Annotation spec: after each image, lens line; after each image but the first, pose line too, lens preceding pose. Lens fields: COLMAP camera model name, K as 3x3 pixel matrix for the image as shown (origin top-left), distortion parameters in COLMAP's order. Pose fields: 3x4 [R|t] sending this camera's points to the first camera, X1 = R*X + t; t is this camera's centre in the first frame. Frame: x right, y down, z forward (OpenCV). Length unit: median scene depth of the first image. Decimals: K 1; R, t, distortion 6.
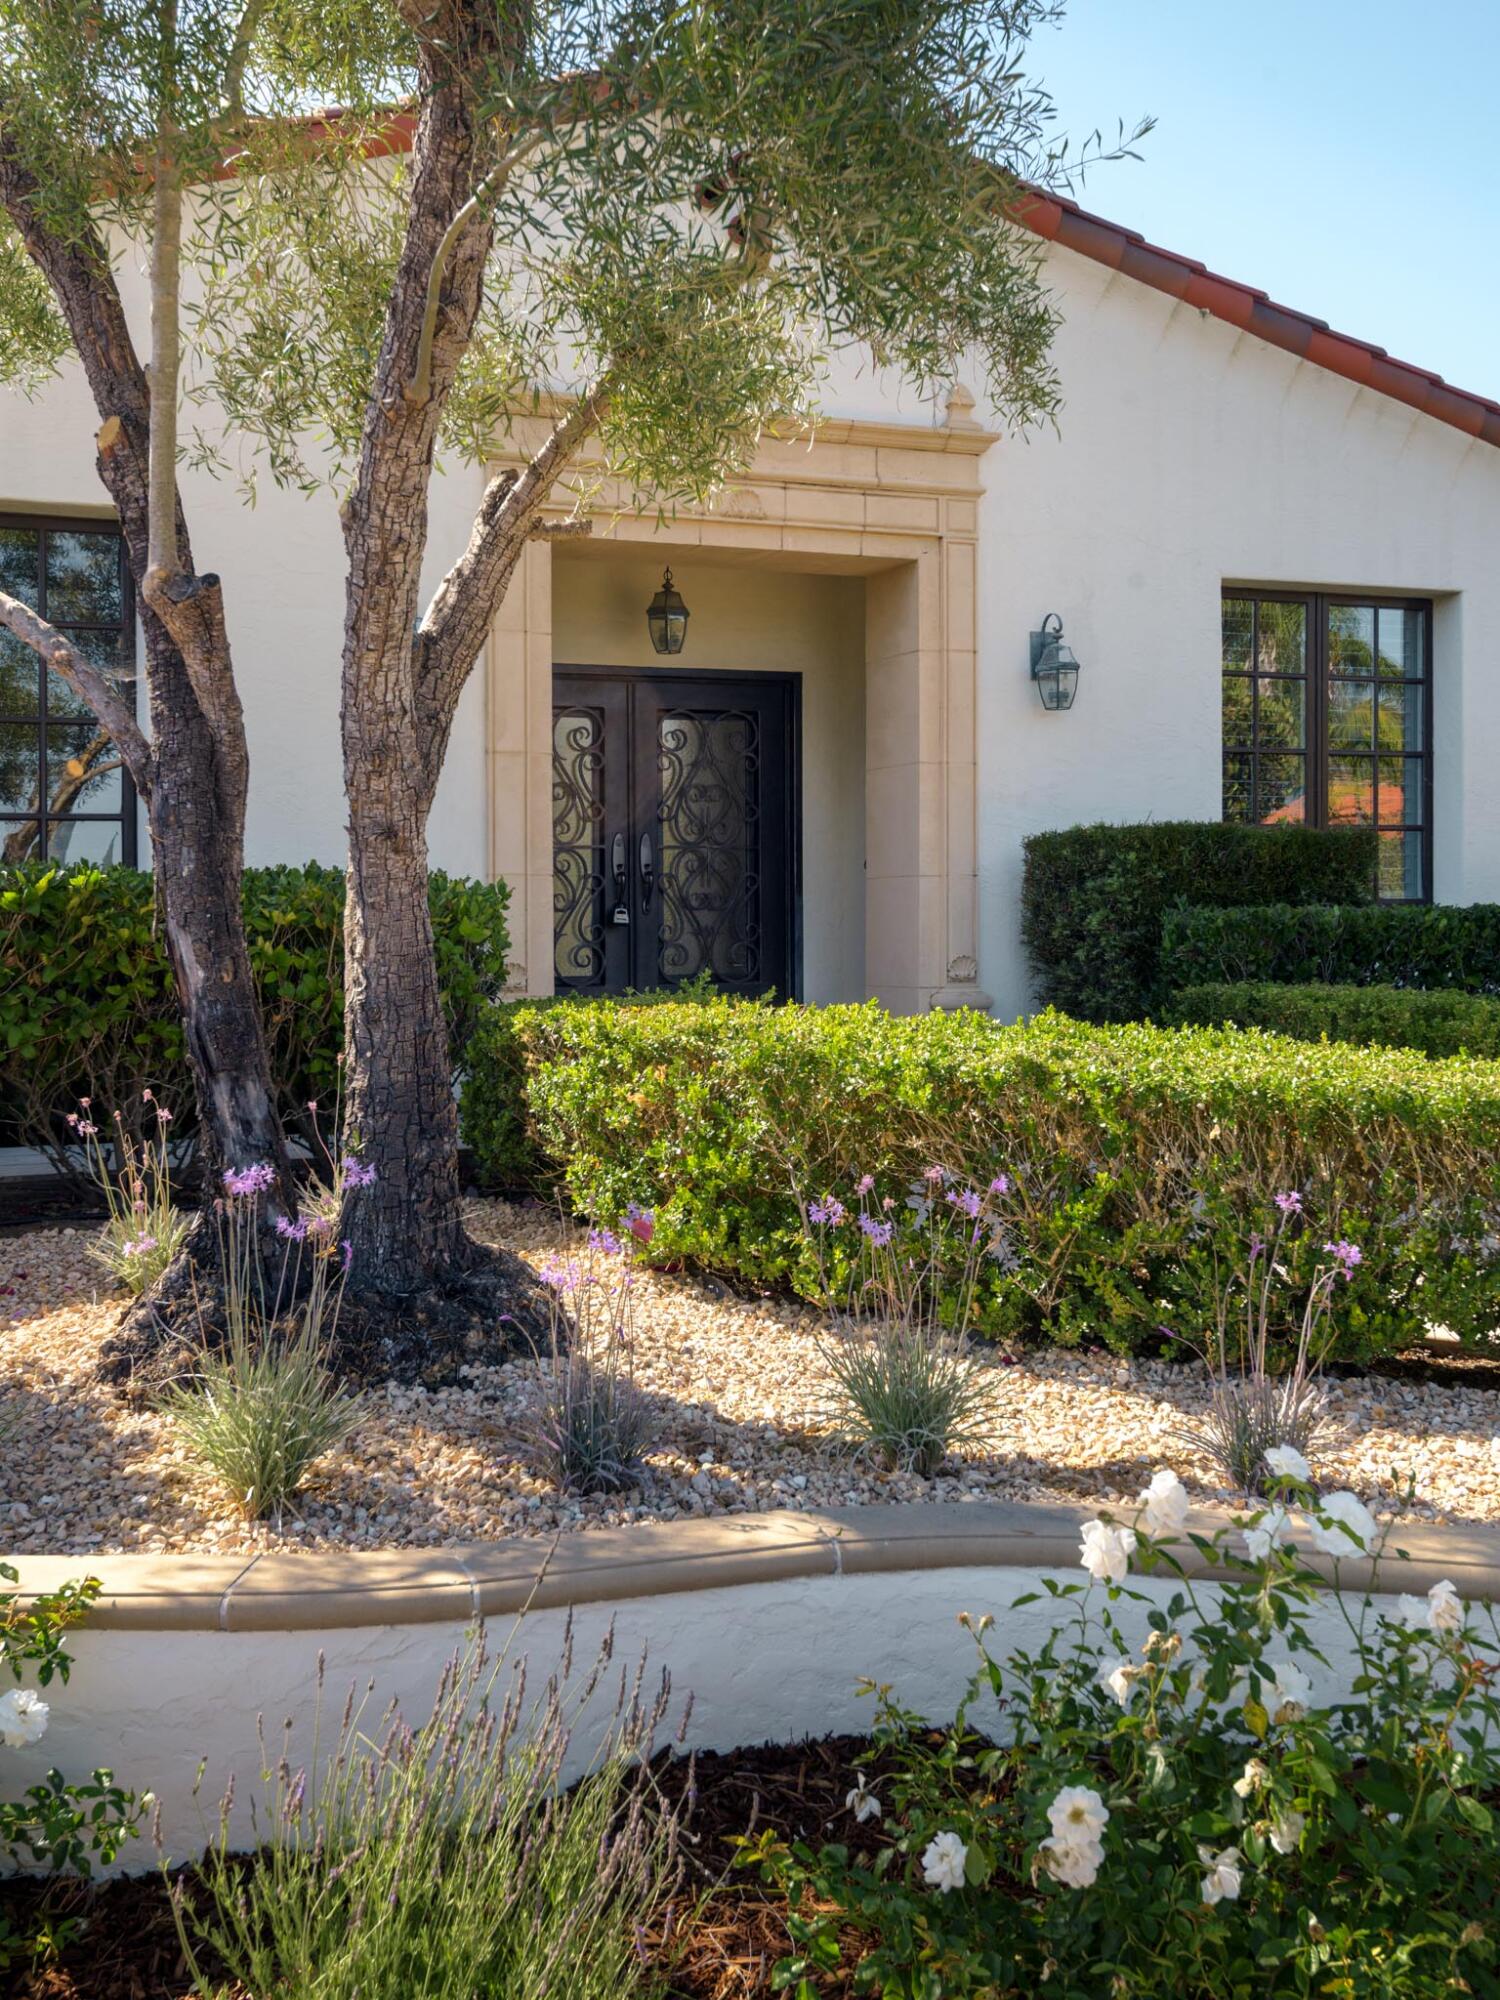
lens RADIAL K [[2073.4, 0, 747.0], [0, 2073.4, 1001.1], [0, 0, 1]] dist [0.018123, 0.000000]
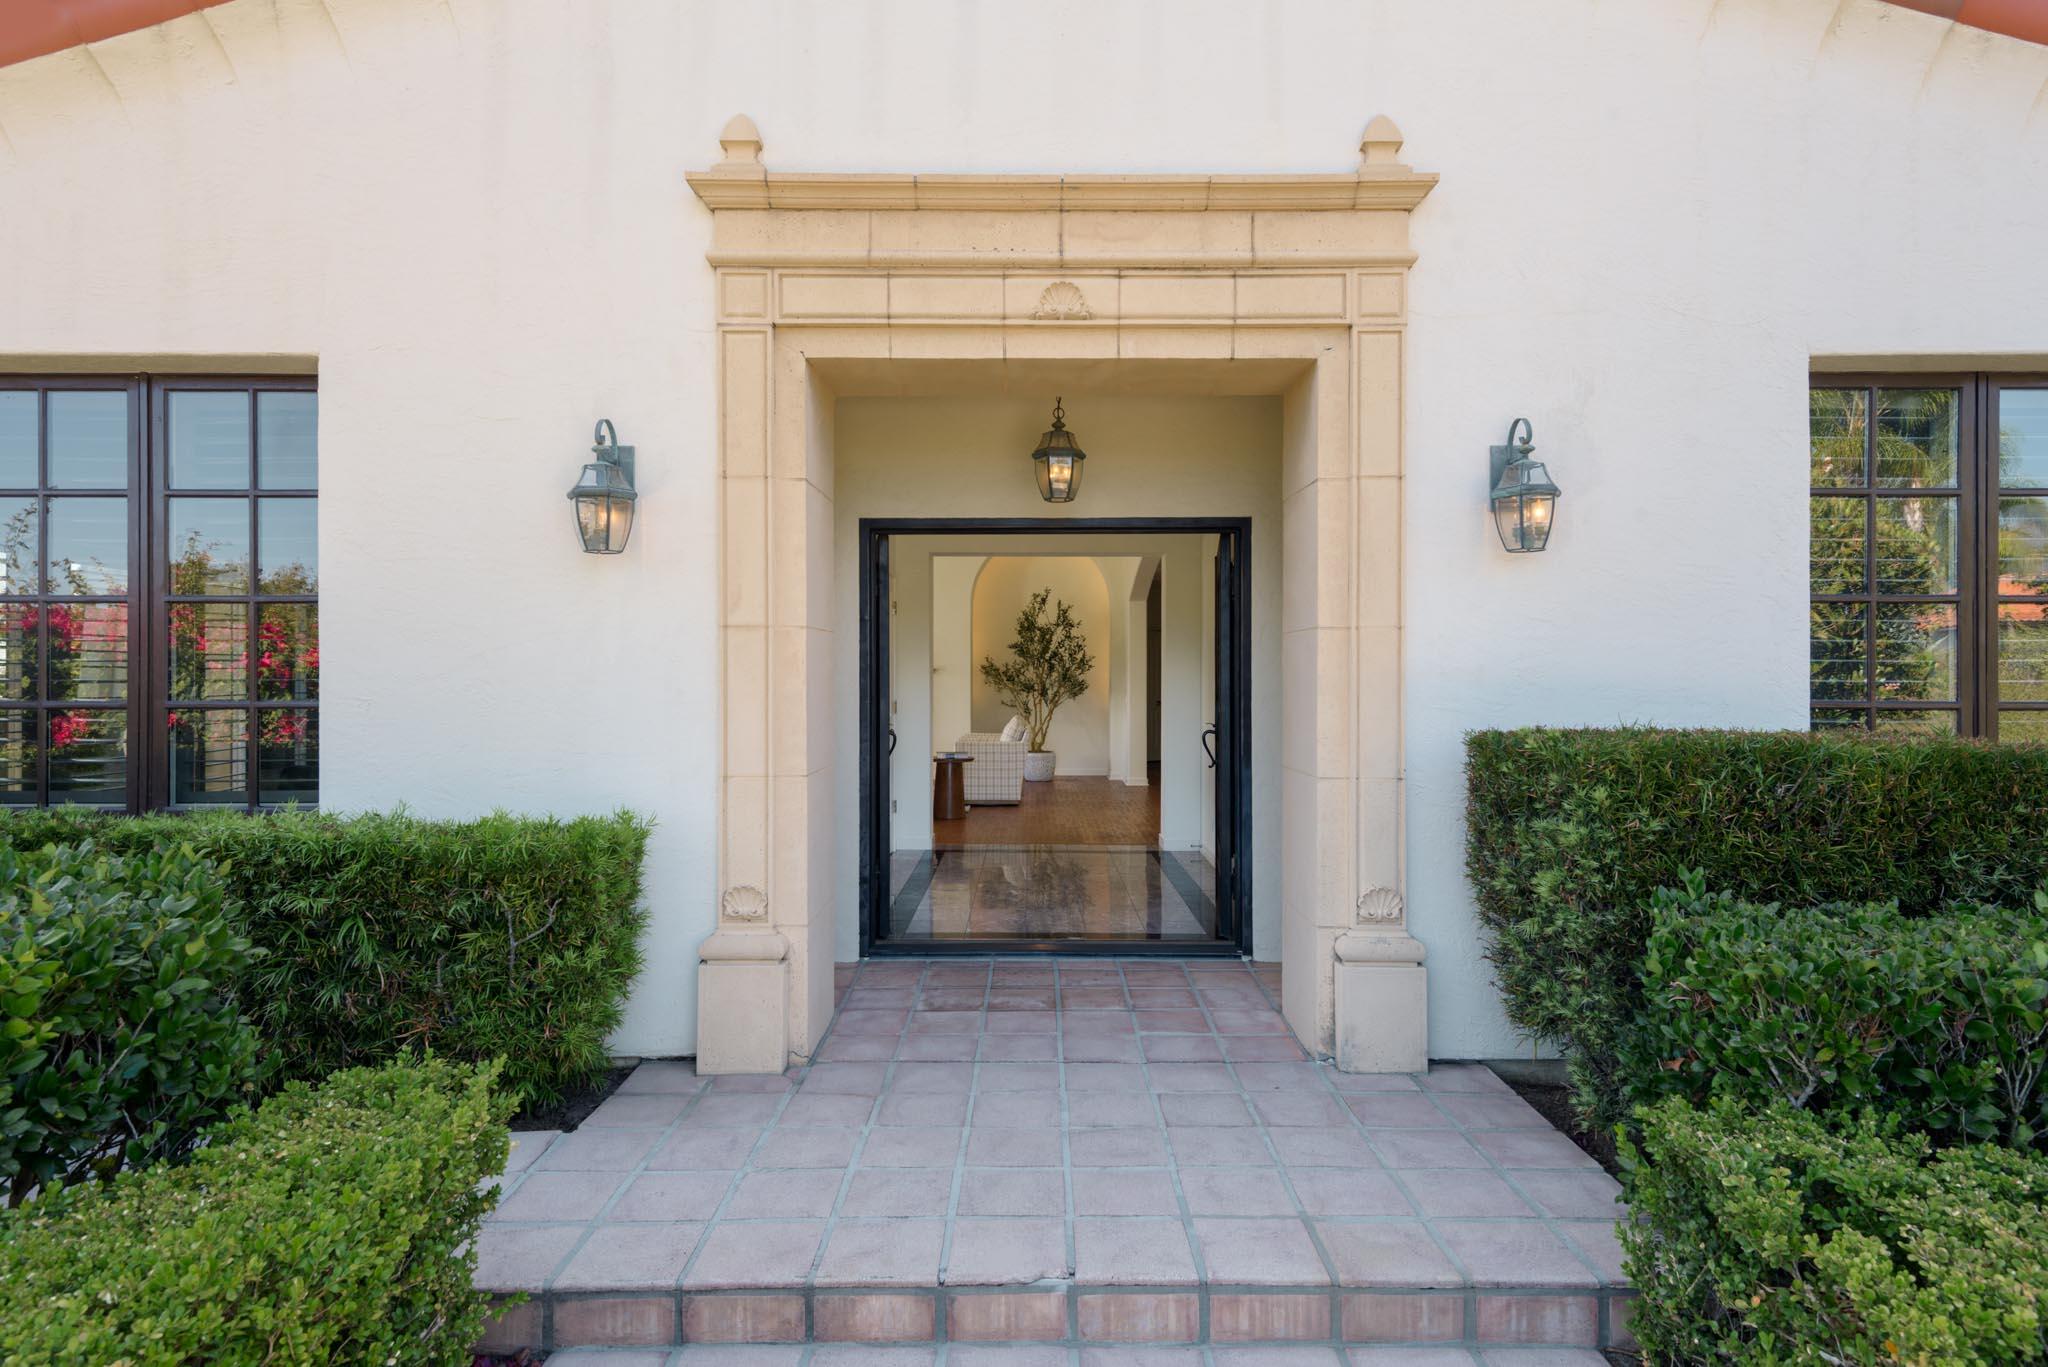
lens RADIAL K [[1152.5, 0, 1014.1], [0, 1152.5, 681.8], [0, 0, 1]] dist [-0.000063, -0.002500]
pose [[0.913667, 0.016419, -0.406131, 0.151646], [-0.030199, 0.999164, -0.027546, -0.080630], [0.405339, 0.037433, 0.913400, 0.574660]]
